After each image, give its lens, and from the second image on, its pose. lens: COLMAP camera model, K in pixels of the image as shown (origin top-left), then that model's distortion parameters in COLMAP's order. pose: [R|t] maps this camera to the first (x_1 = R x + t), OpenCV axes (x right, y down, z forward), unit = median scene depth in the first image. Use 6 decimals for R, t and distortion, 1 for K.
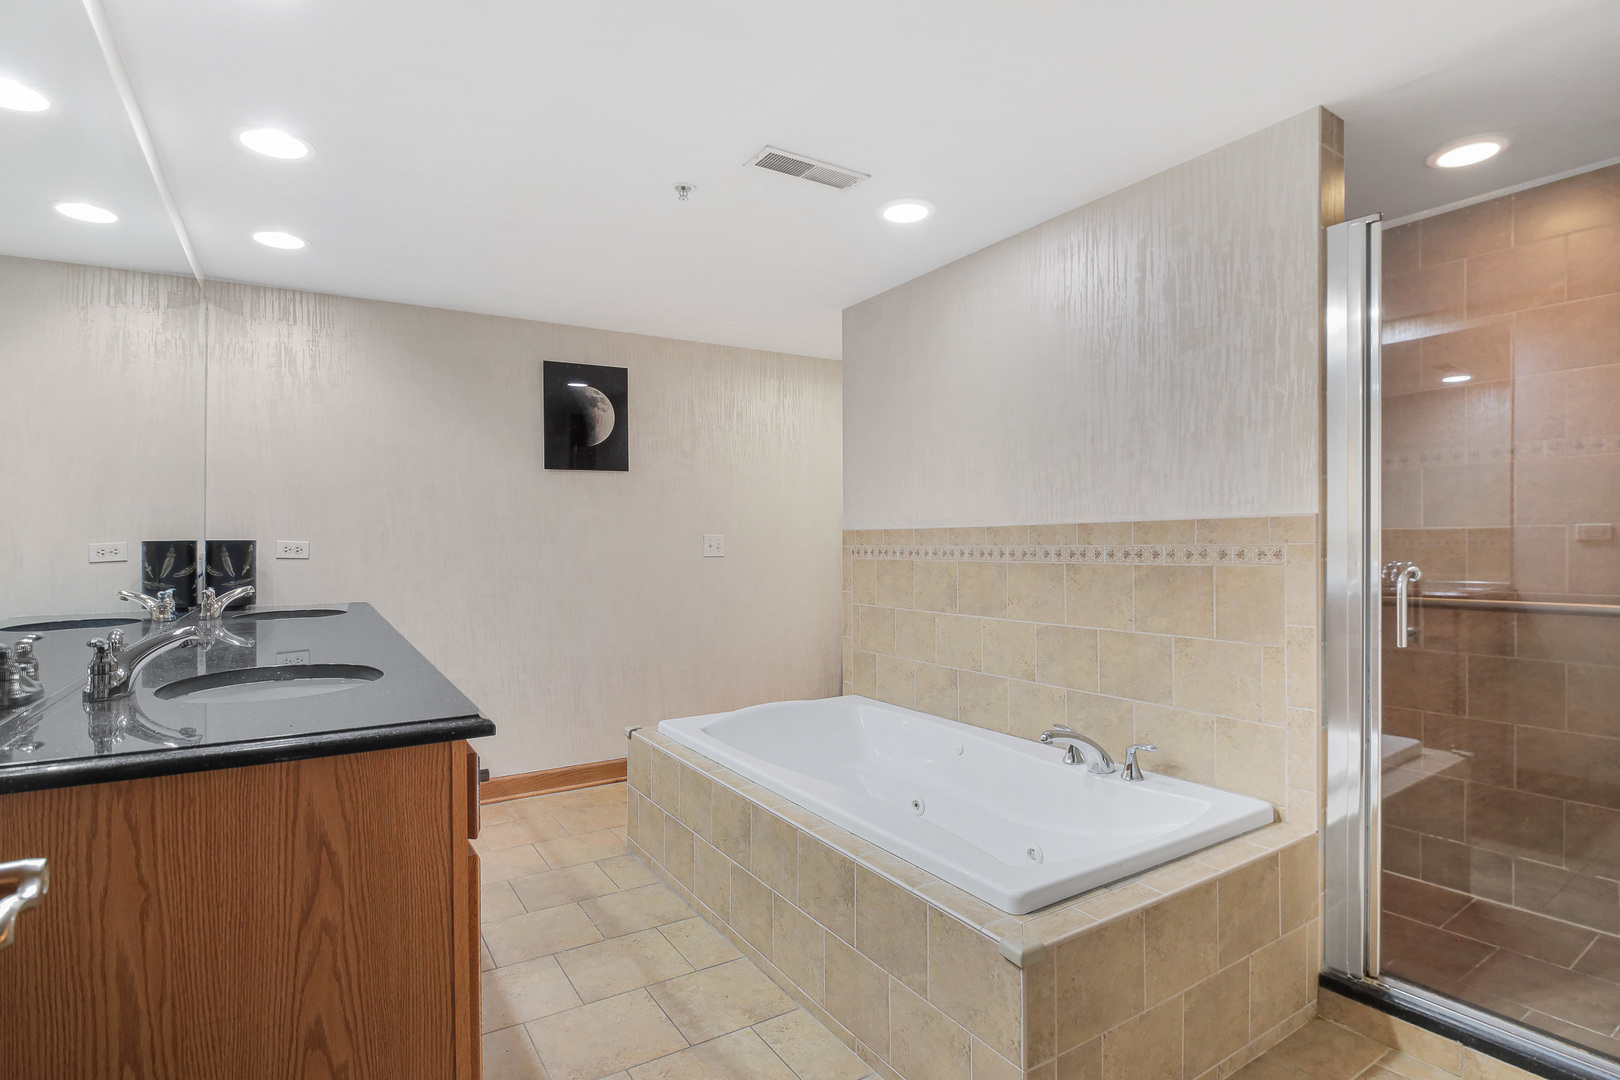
lens RADIAL K [[828.9, 0, 810.0], [0, 828.9, 540.0], [0, 0, 1]] dist [-0.020326, 0.000430]
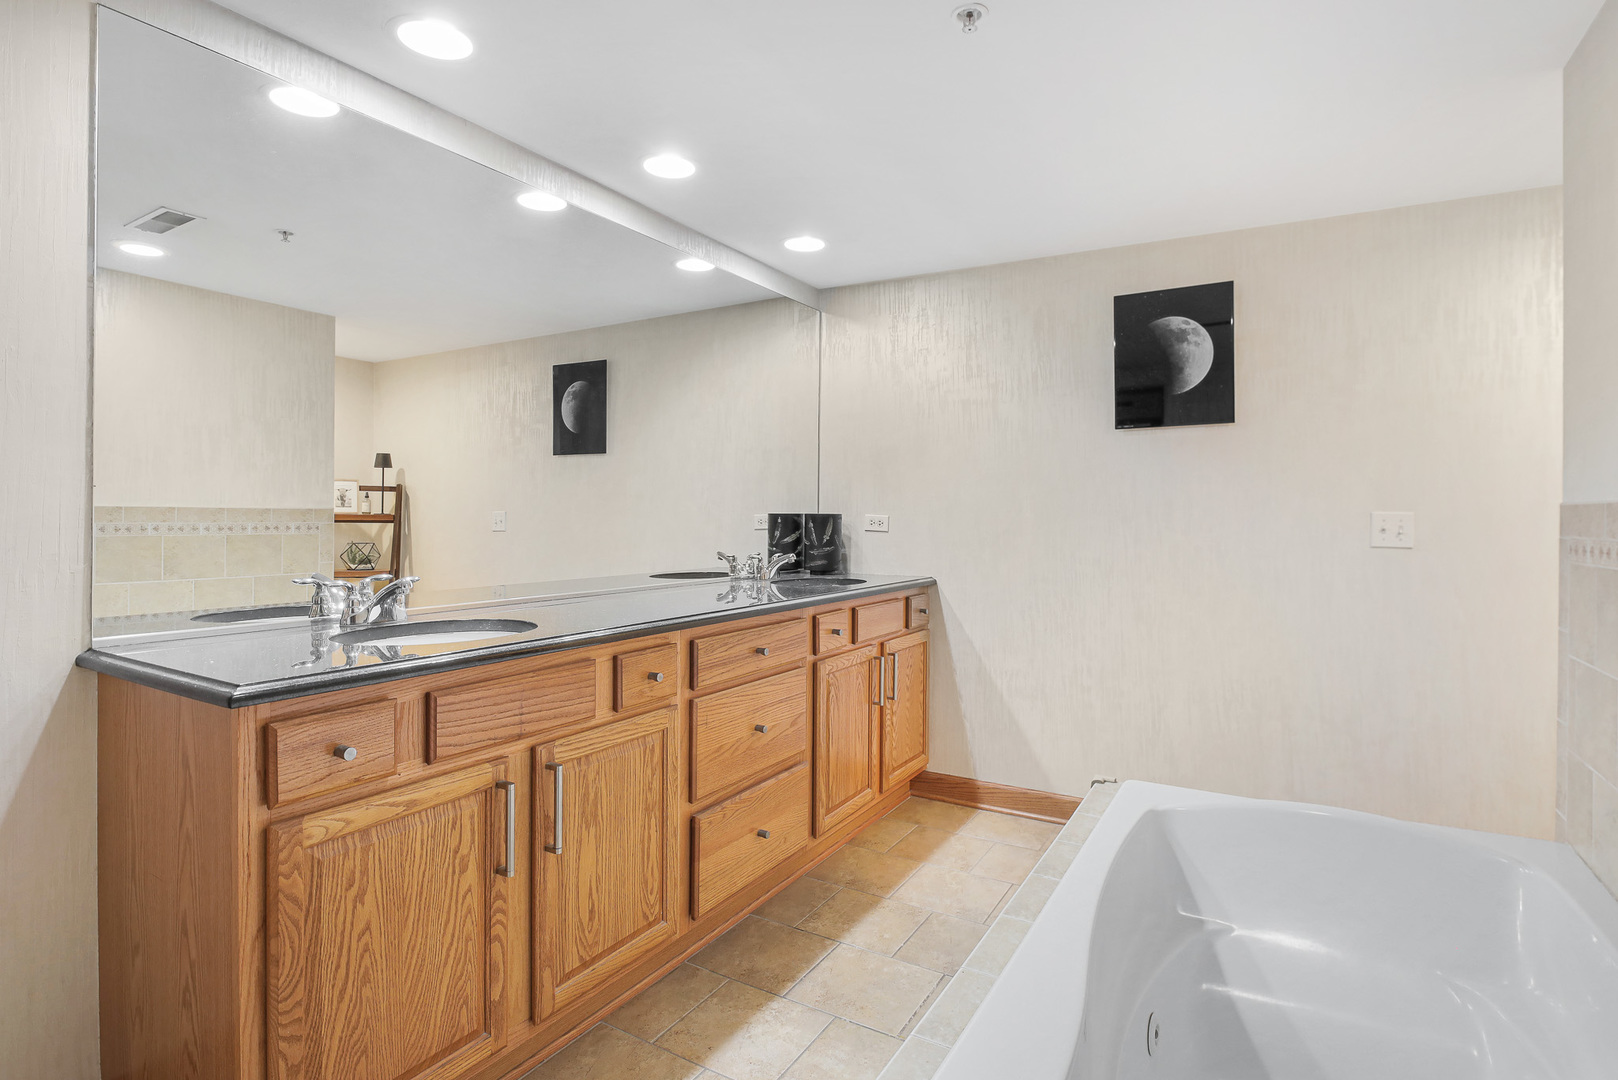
lens RADIAL K [[813.7, 0, 809.4], [0, 813.7, 498.1], [0, 0, 1]] dist [-0.034512, -0.000148]
pose [[0.454761, -0.008776, -0.890570, 0.371873], [-0.011741, 0.999805, -0.015848, -0.003886], [0.890536, 0.017663, 0.454570, 0.564634]]
